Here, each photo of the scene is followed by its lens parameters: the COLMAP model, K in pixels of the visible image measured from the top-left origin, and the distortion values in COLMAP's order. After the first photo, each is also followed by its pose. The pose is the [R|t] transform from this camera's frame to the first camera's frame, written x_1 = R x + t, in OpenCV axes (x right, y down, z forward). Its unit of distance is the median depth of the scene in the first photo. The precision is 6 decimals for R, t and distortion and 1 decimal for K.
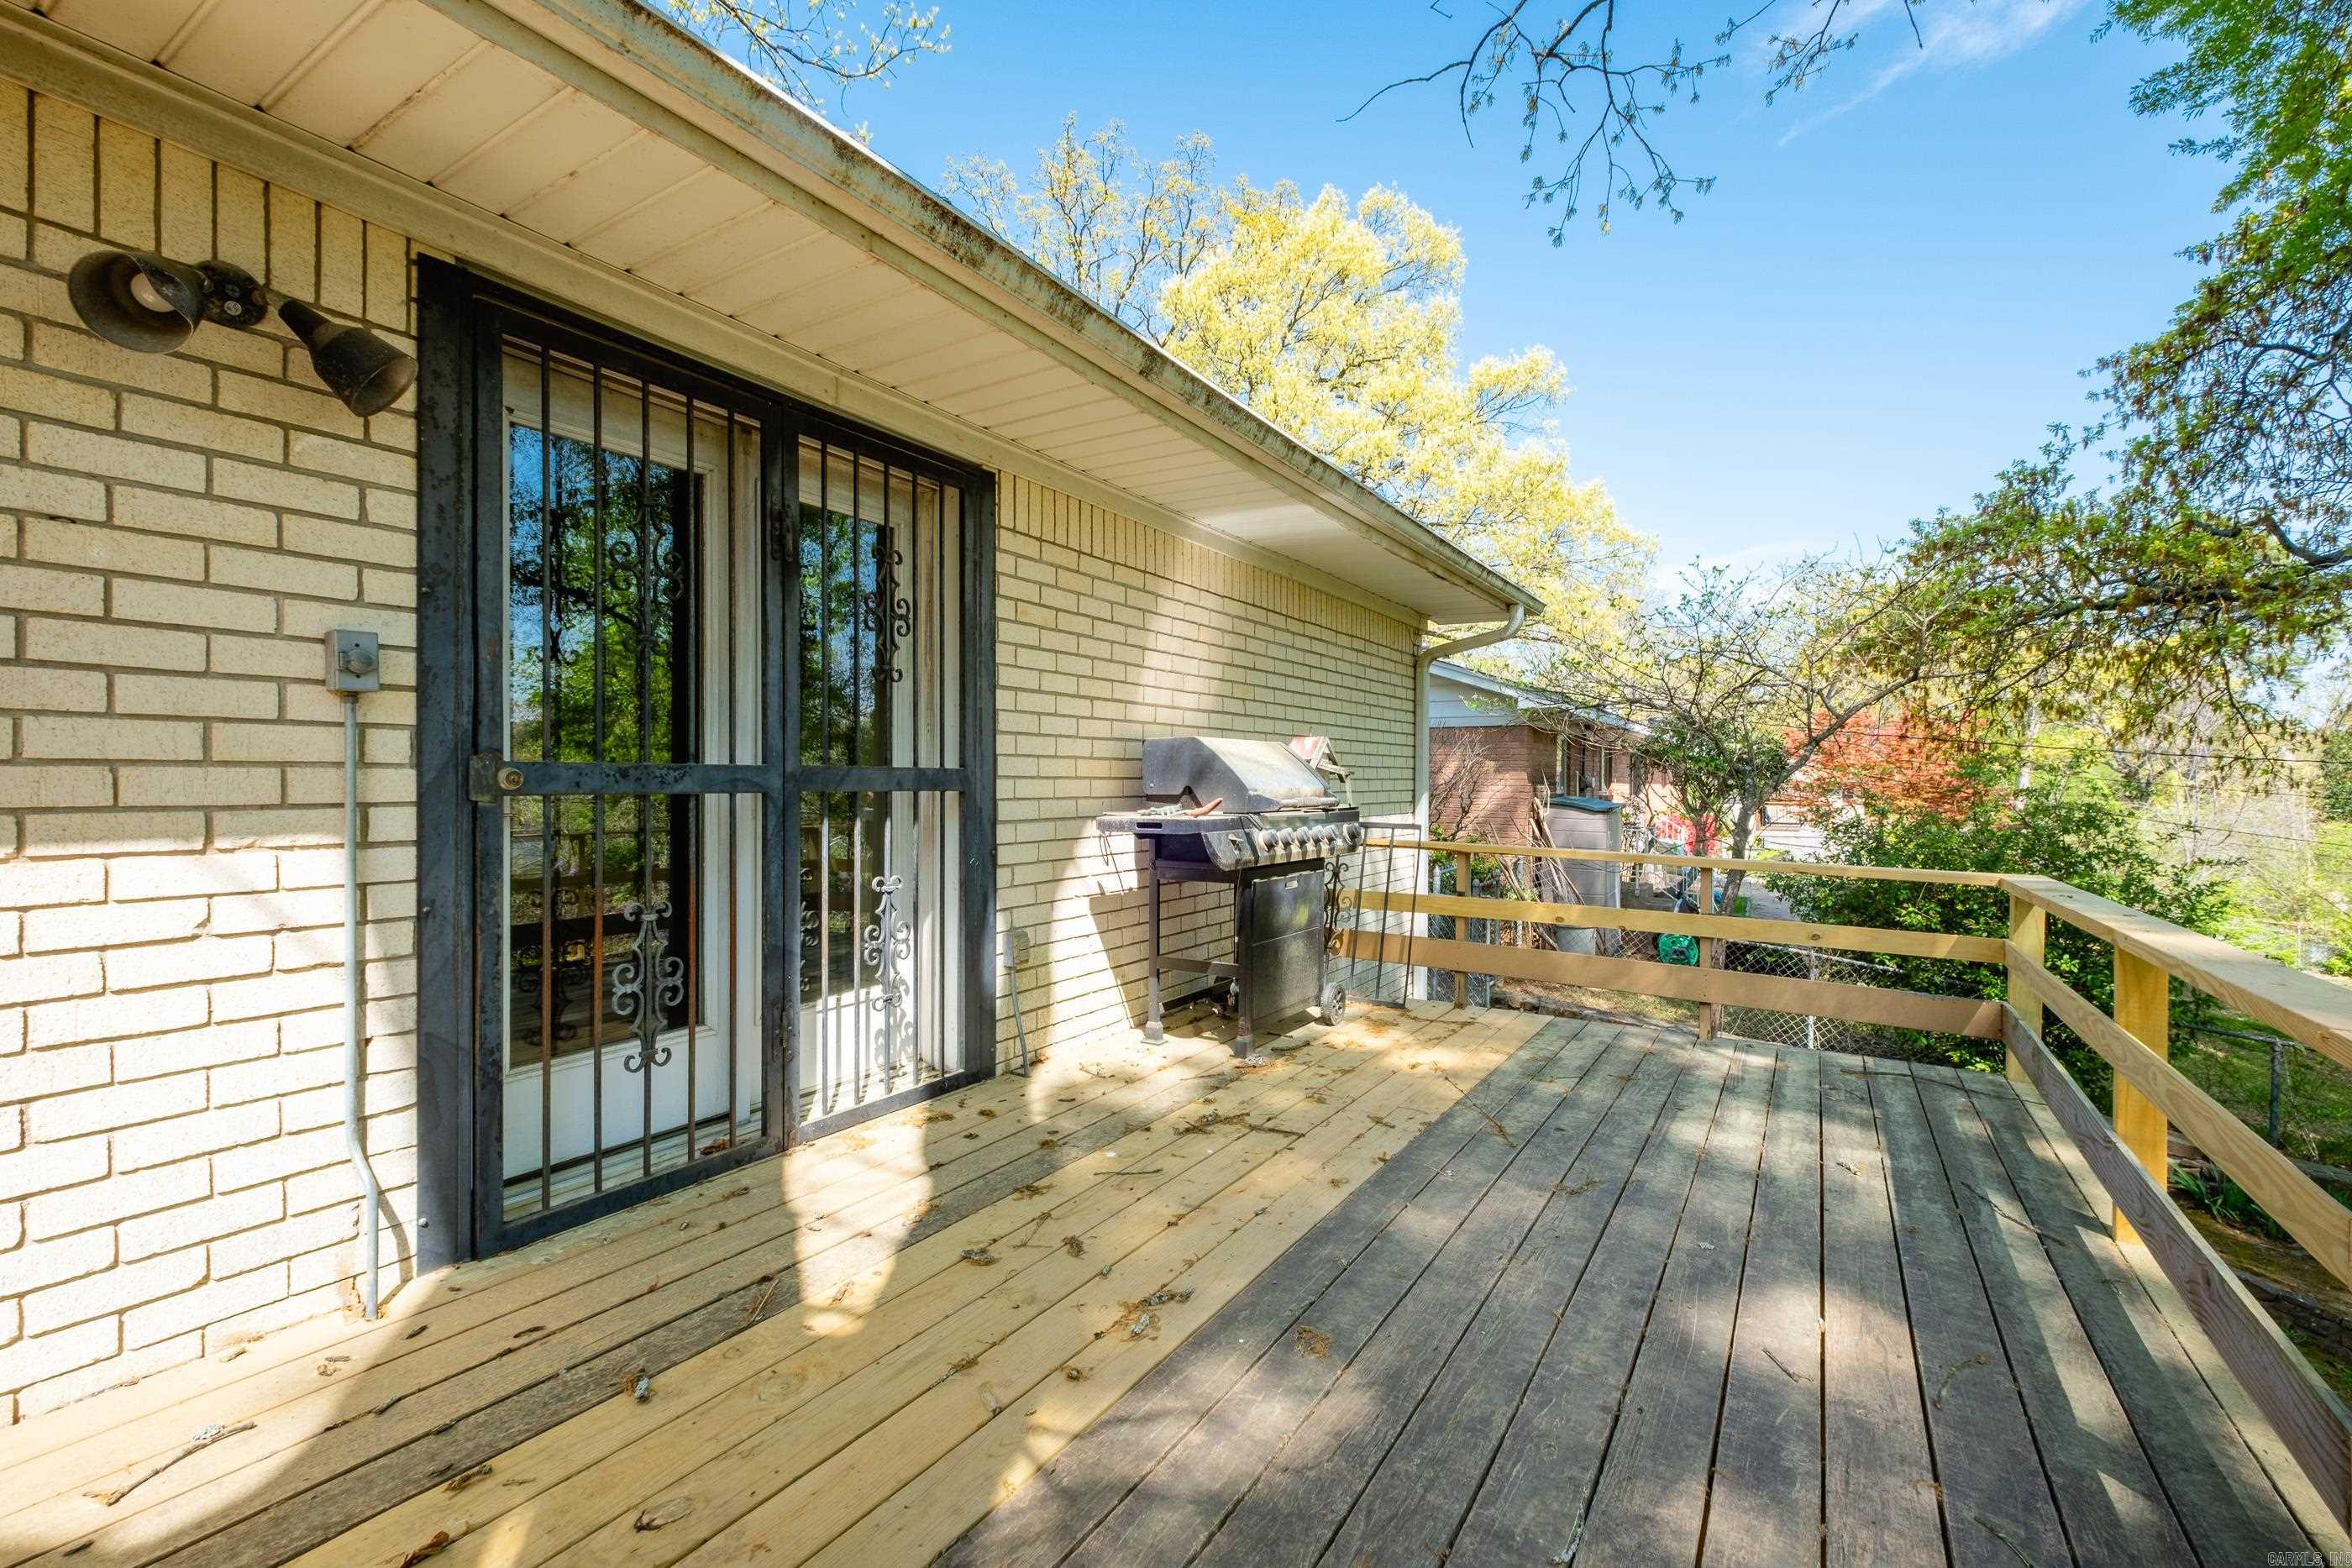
lens RADIAL K [[1020.4, 0, 1188.8], [0, 1020.4, 784.0], [0, 0, 1]] dist [0.004965, -0.003174]
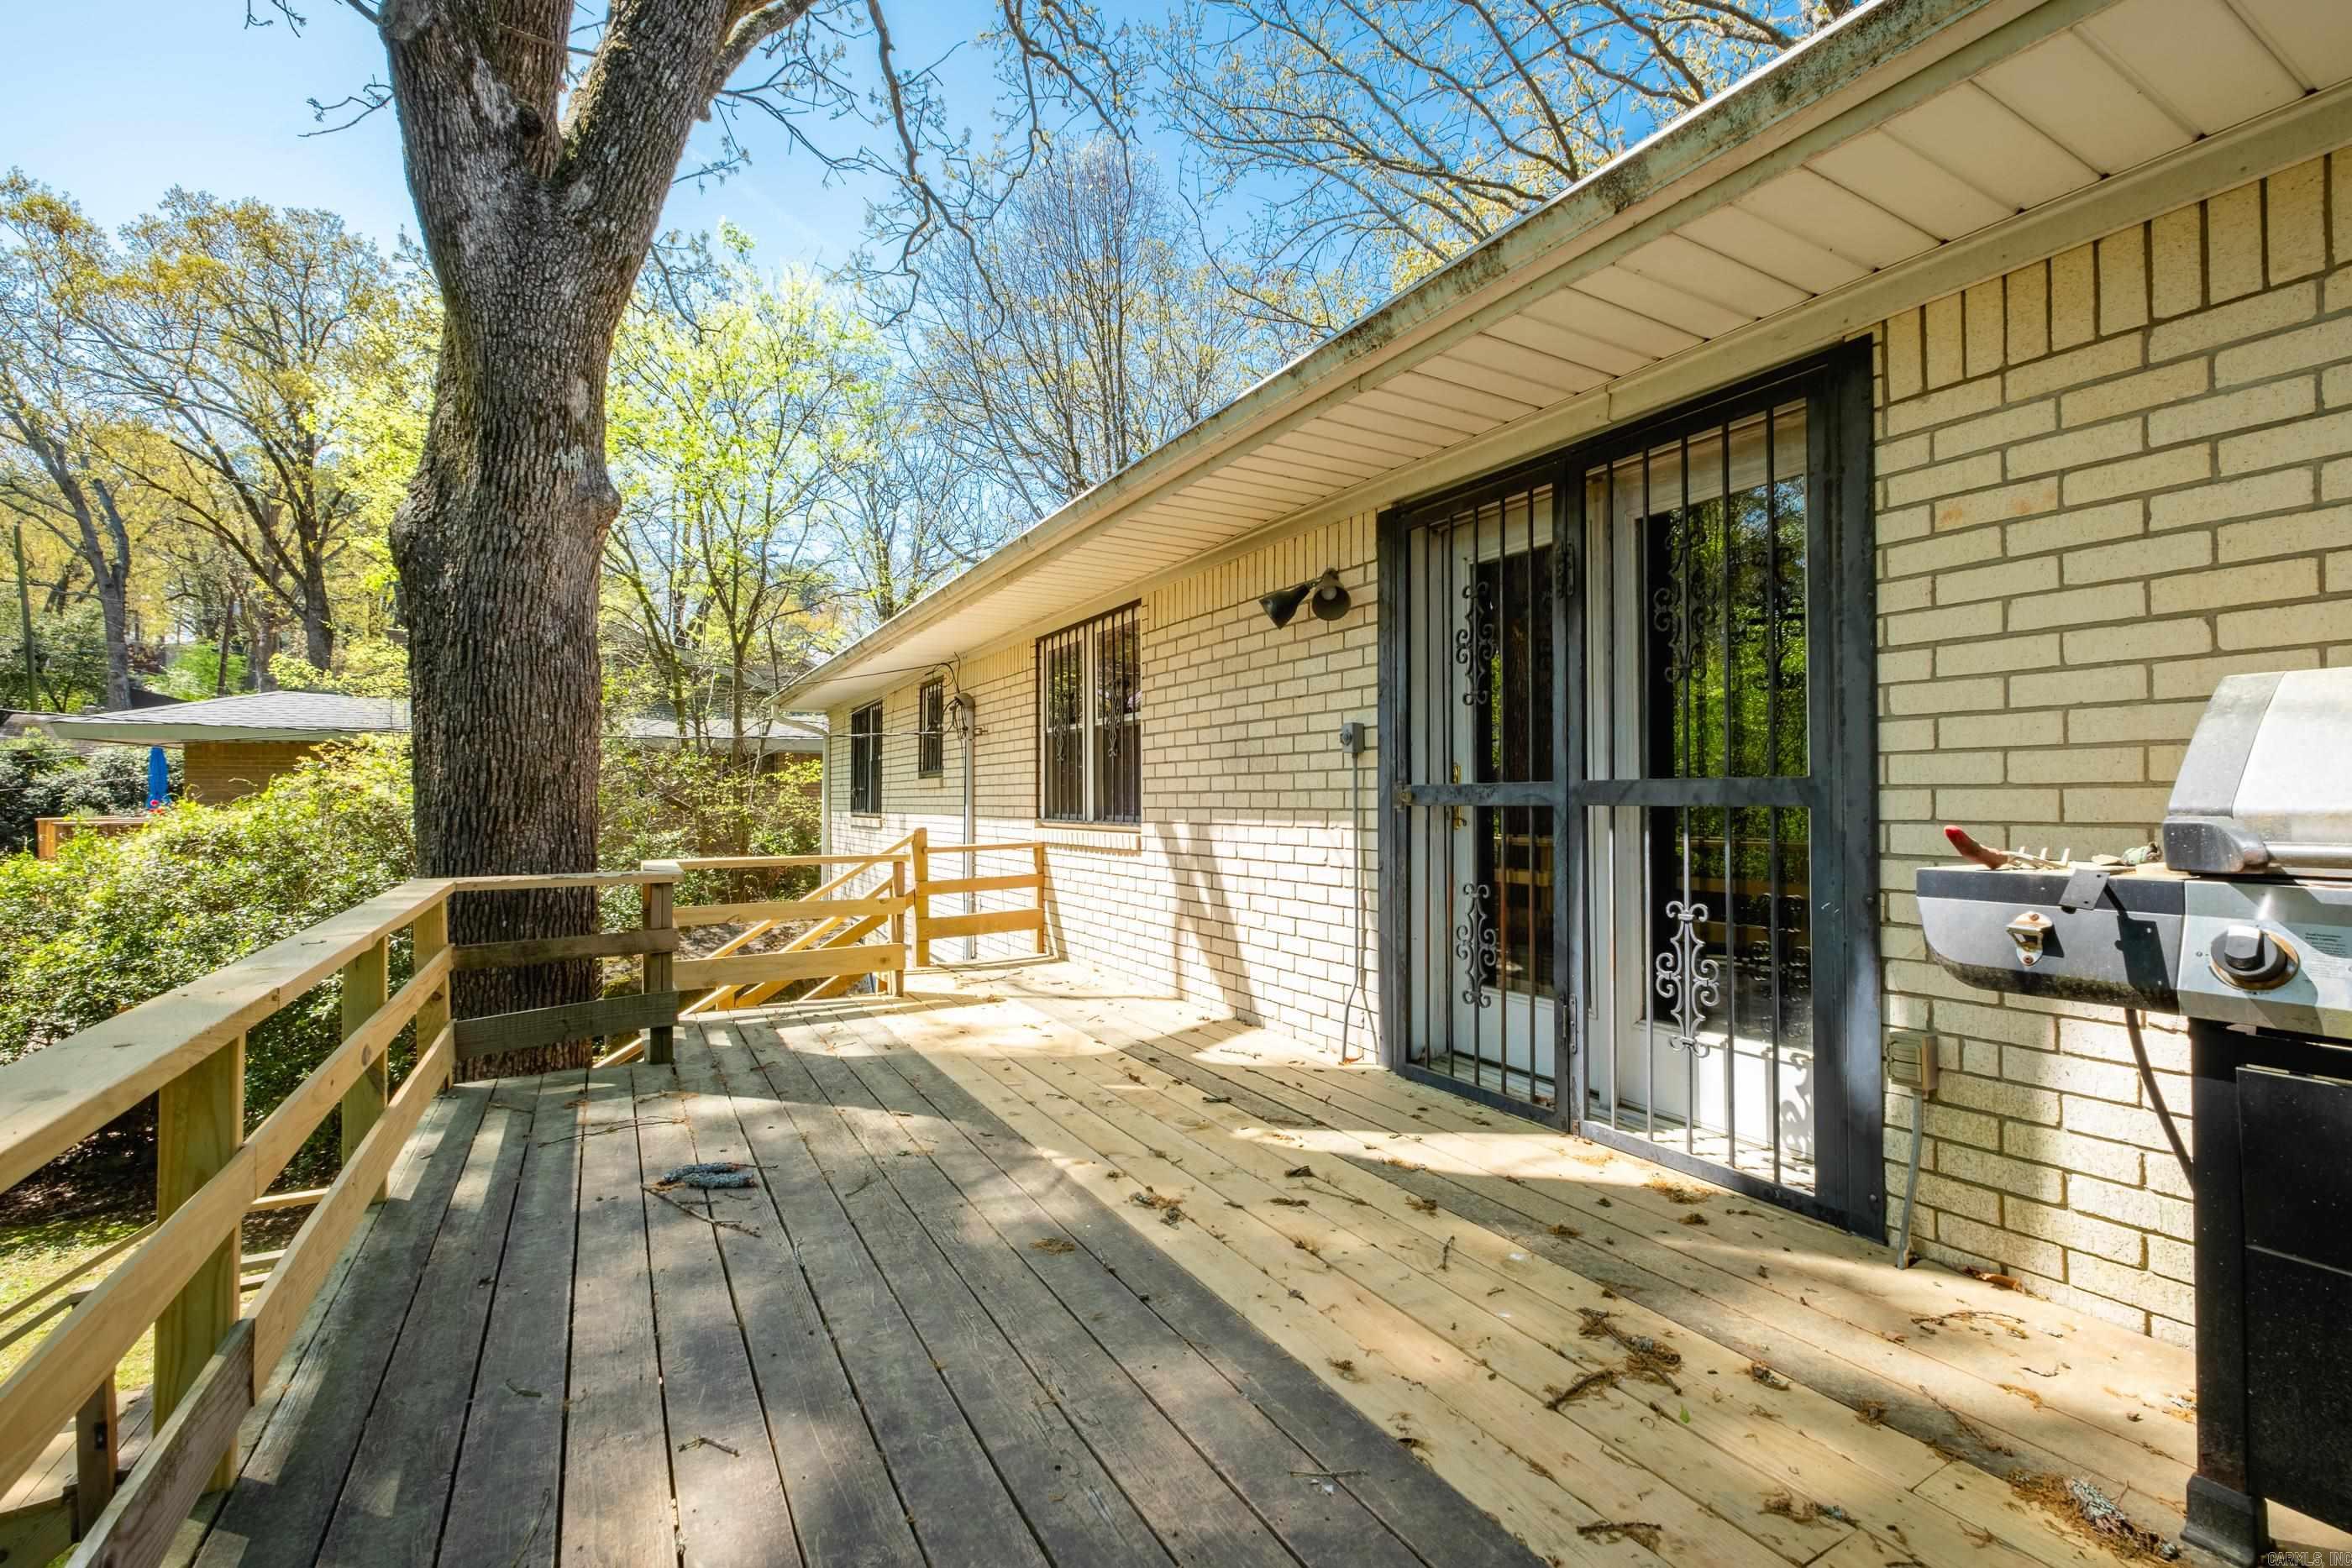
lens RADIAL K [[1020.4, 0, 1190.6], [0, 1020.4, 784.7], [0, 0, 1]] dist [0.004965, -0.003174]
pose [[-0.477937, -0.017418, -0.878221, 0.875846], [-0.004153, 0.999837, -0.017570, 0.007334], [0.878384, -0.004750, -0.477932, 1.338428]]
